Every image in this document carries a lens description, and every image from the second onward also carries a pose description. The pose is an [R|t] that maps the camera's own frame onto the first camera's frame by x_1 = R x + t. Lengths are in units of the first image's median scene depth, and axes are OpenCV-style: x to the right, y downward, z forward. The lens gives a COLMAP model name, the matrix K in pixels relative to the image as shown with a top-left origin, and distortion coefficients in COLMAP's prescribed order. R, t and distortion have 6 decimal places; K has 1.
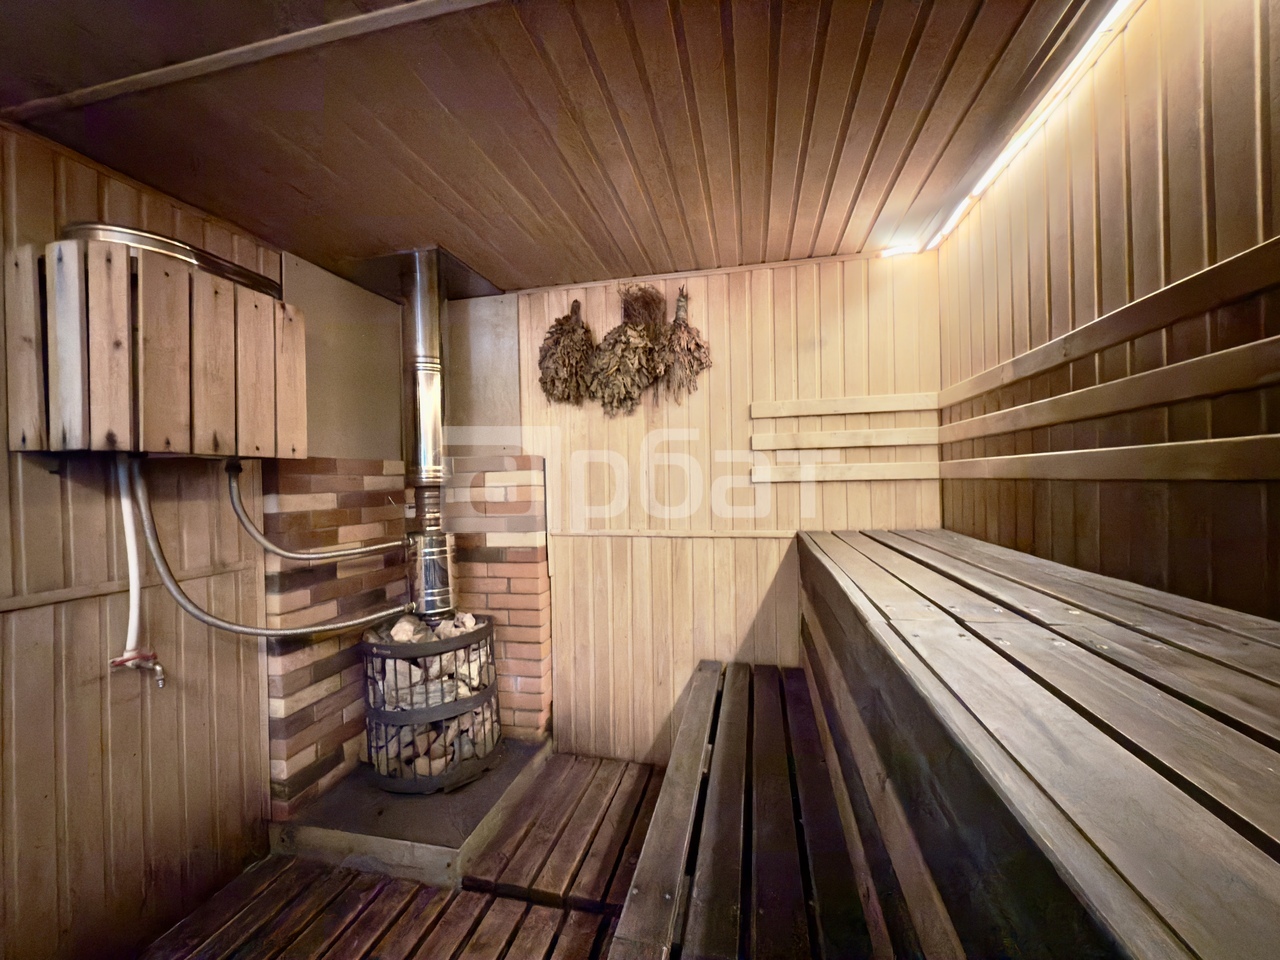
lens RADIAL K [[507.7, 0, 637.1], [0, 507.7, 480.8], [0, 0, 1]] dist [0.000361, -0.000364]
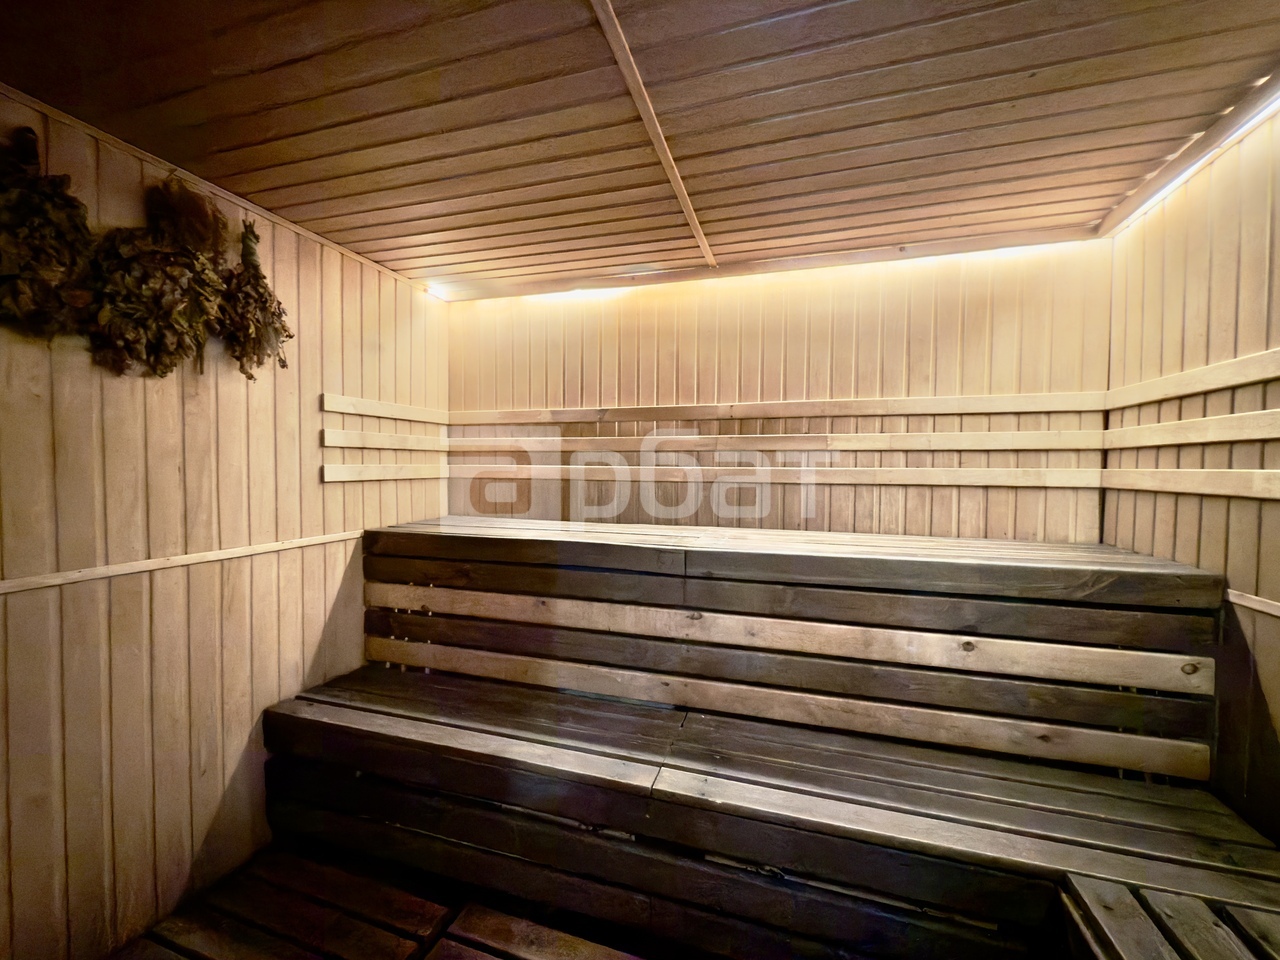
lens RADIAL K [[507.7, 0, 637.1], [0, 507.7, 480.8], [0, 0, 1]] dist [0.000361, -0.000364]
pose [[0.072355, -0.015887, 0.997252, -0.630206], [-0.012259, 0.999783, 0.016817, -0.021364], [-0.997304, -0.013442, 0.072145, 0.380118]]
